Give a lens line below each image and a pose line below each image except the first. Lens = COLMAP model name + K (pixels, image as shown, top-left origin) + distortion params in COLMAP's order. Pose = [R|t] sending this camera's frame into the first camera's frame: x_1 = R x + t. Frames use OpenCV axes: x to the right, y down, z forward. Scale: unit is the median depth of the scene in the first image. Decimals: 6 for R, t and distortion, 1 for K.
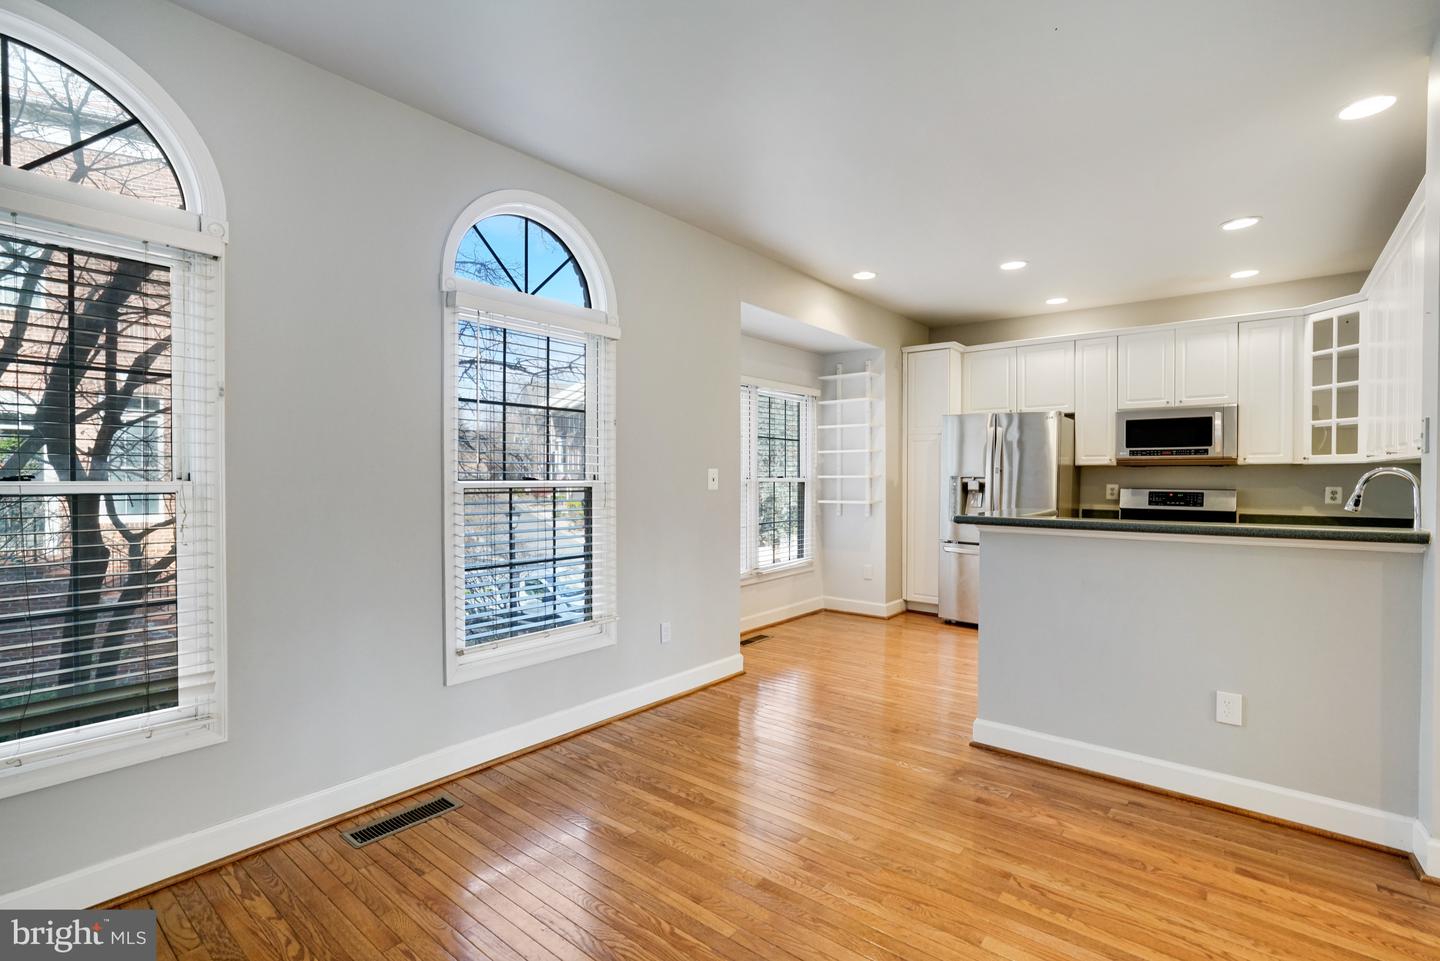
lens RADIAL K [[655.1, 0, 706.7], [0, 655.1, 482.3], [0, 0, 1]] dist [-0.031639, 0.014839]
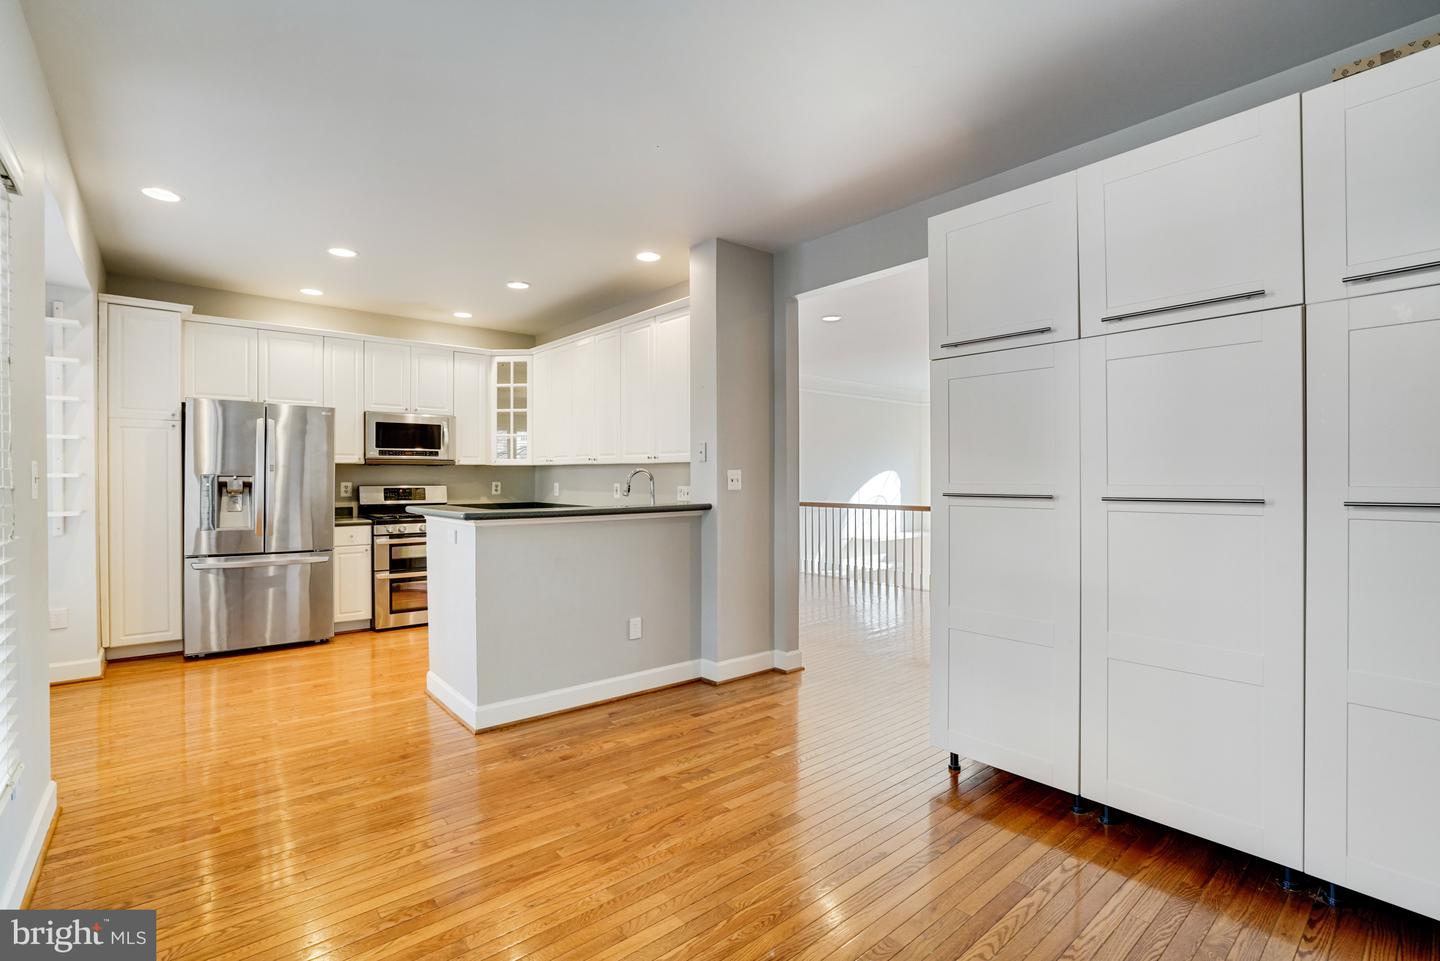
lens RADIAL K [[665.4, 0, 718.2], [0, 665.4, 486.0], [0, 0, 1]] dist [-0.031866, 0.010602]
pose [[0.177614, -0.016441, 0.983963, -0.372329], [0.007111, 0.999856, 0.015423, -0.003213], [-0.984075, 0.004258, 0.177705, 0.289964]]
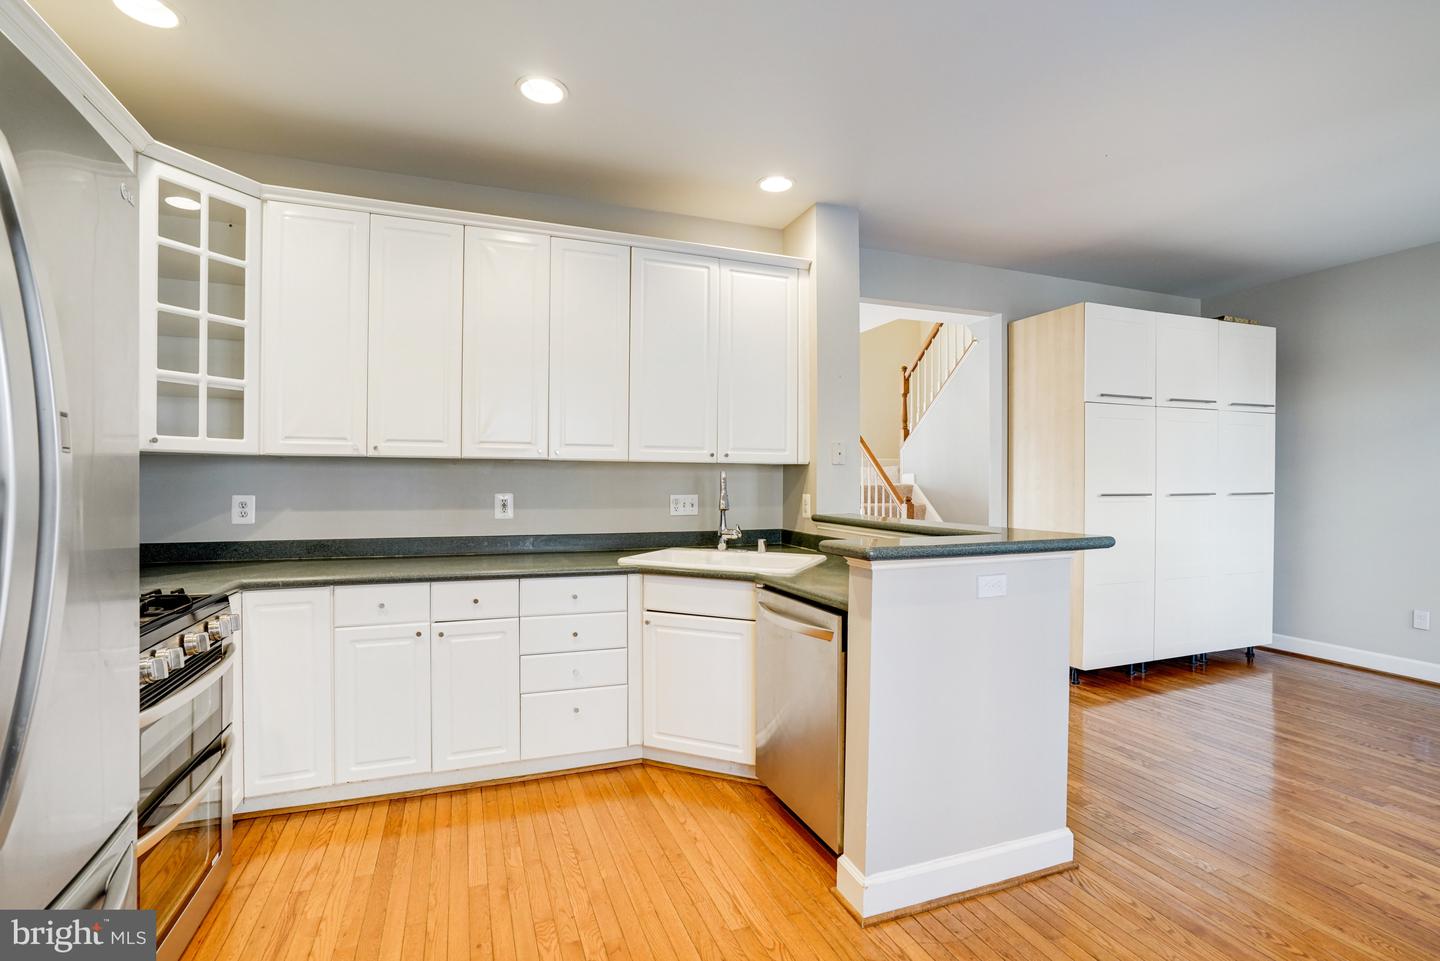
lens RADIAL K [[655.1, 0, 706.7], [0, 655.1, 482.3], [0, 0, 1]] dist [-0.031639, 0.014839]
pose [[-0.868583, -0.004606, 0.495522, 0.303556], [-0.000834, 0.999969, 0.007833, -0.008236], [-0.495543, 0.006390, -0.868560, 1.247132]]
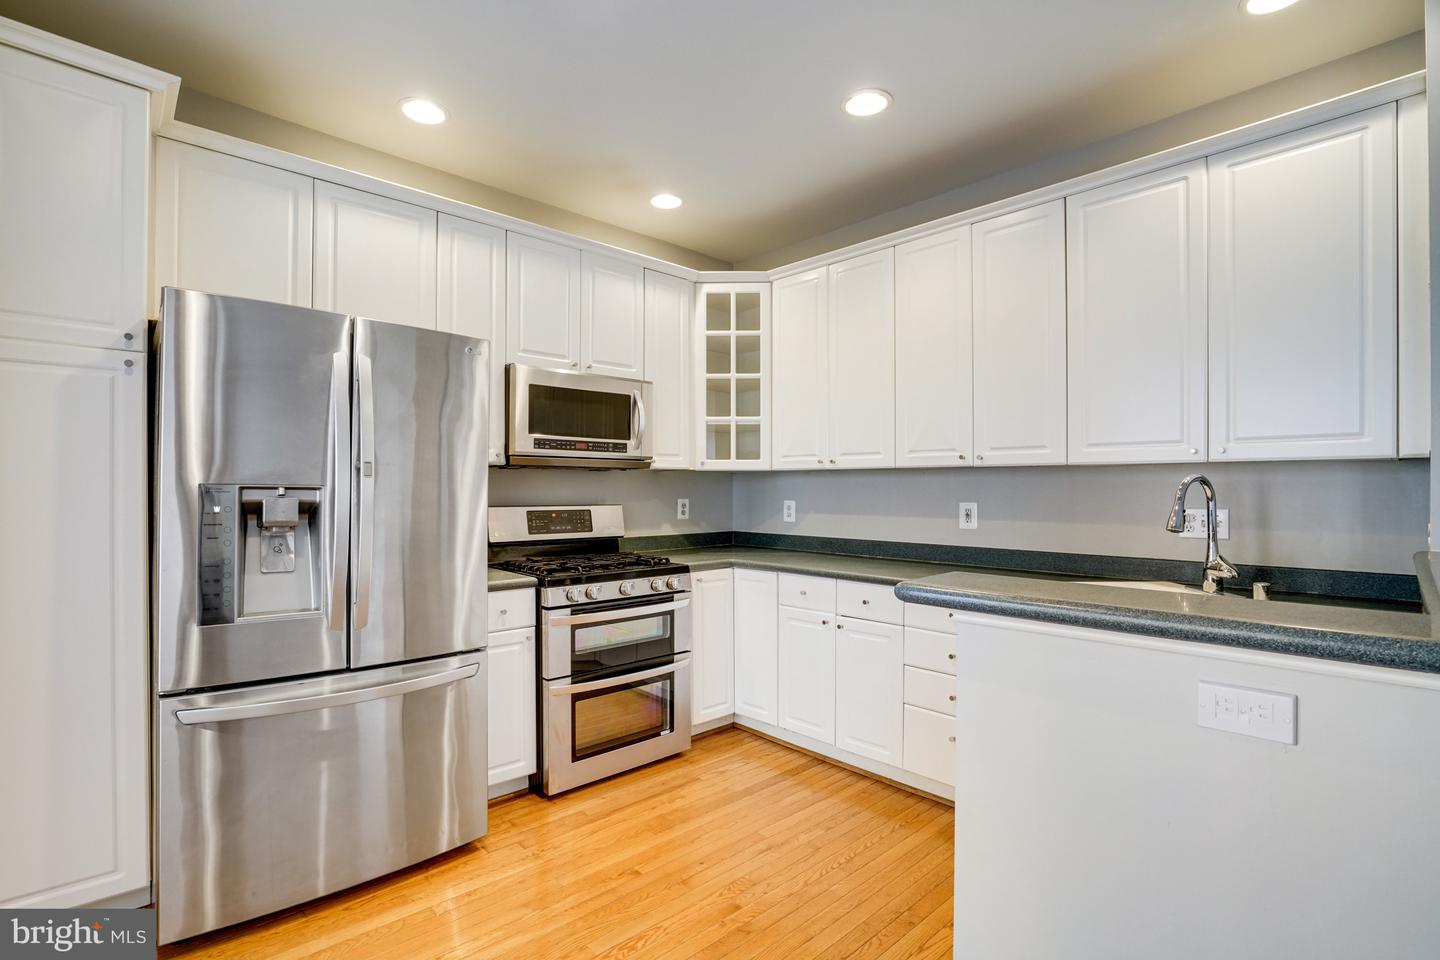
lens RADIAL K [[687.5, 0, 751.1], [0, 687.5, 492.9], [0, 0, 1]] dist [-0.054290, 0.015645]
pose [[0.111461, -0.006639, 0.993747, 0.102415], [0.005740, 0.999965, 0.006037, -0.005925], [-0.993752, 0.005032, 0.111495, 0.861041]]
